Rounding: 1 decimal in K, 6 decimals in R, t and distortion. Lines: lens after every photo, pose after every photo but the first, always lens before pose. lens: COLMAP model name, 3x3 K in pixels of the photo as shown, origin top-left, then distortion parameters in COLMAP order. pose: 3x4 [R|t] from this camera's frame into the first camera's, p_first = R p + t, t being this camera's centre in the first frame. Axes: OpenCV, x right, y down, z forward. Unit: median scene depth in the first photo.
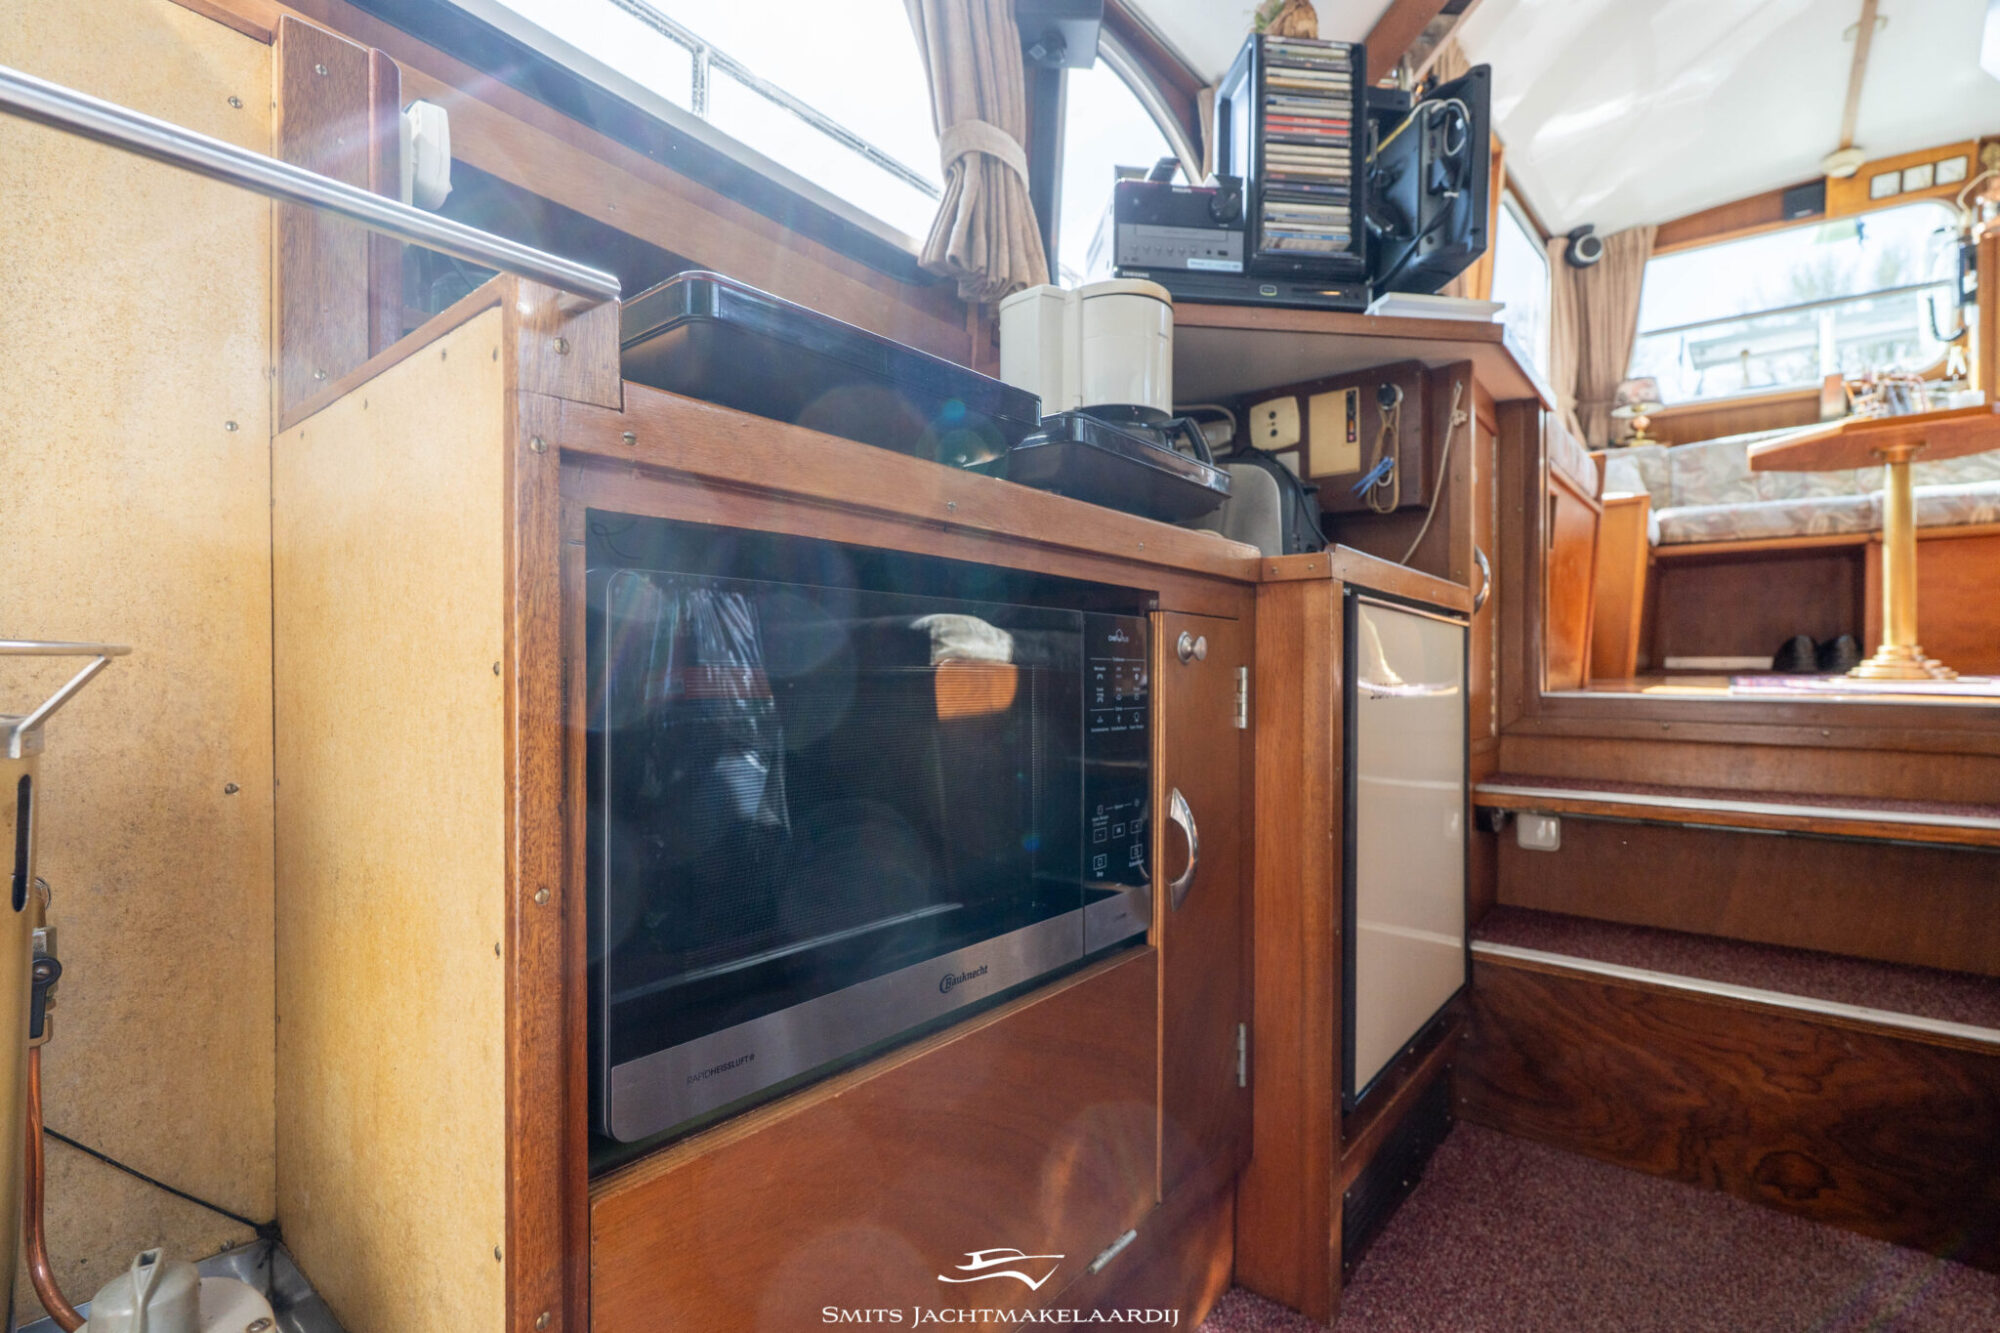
lens RADIAL K [[926.5, 0, 997.8], [0, 926.5, 663.9], [0, 0, 1]] dist [-0.000007, 0.000369]
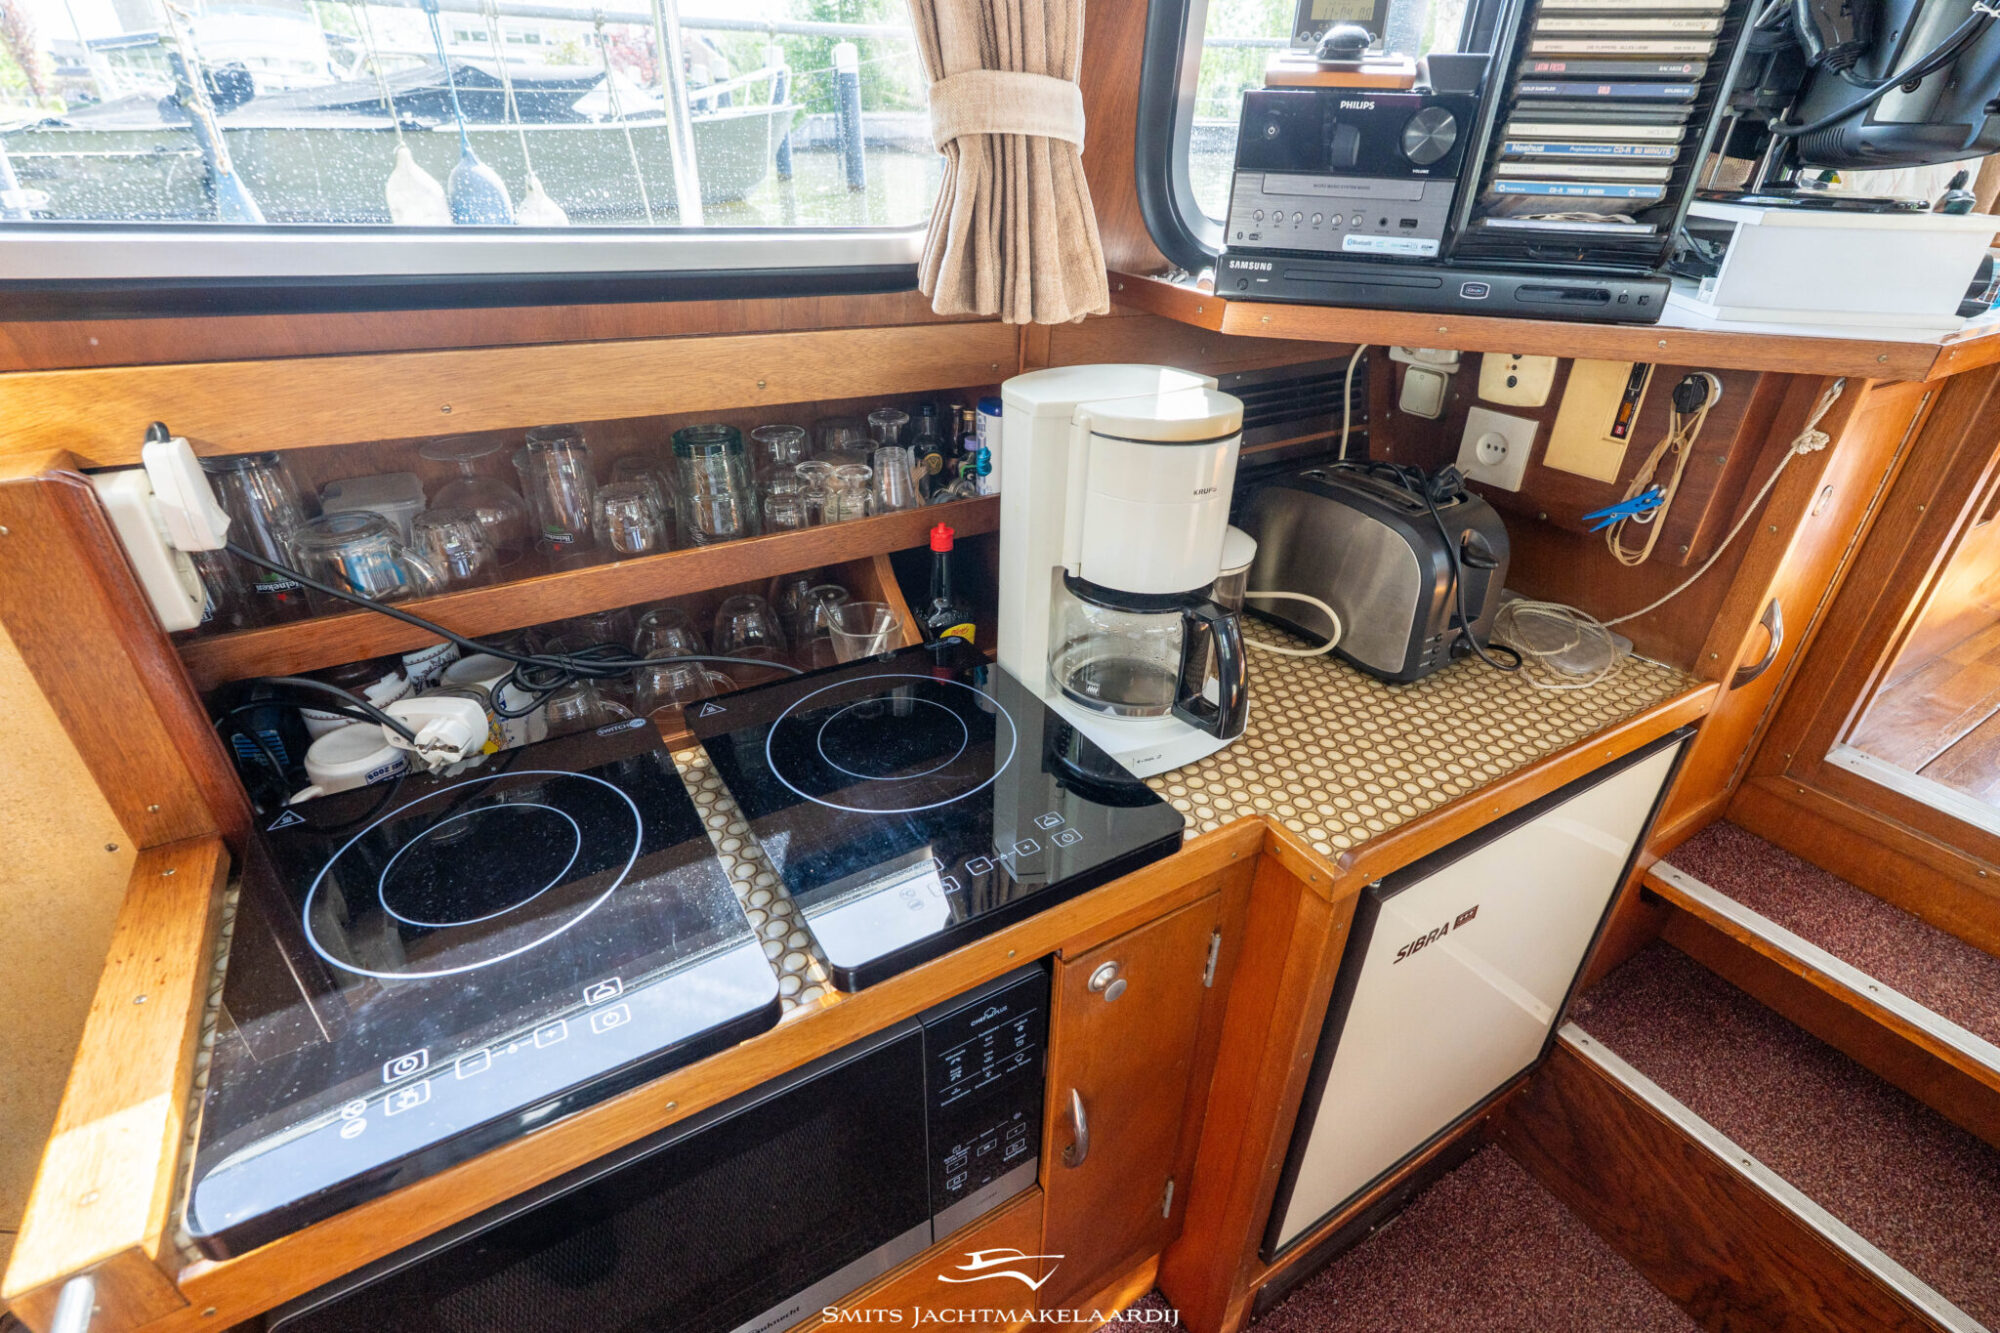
lens RADIAL K [[926.5, 0, 997.8], [0, 926.5, 663.9], [0, 0, 1]] dist [-0.000007, 0.000369]
pose [[0.940727, 0.177824, -0.288810, 0.214498], [-0.011158, 0.867298, 0.497664, -0.488782], [0.338981, -0.464943, 0.817875, 0.272164]]
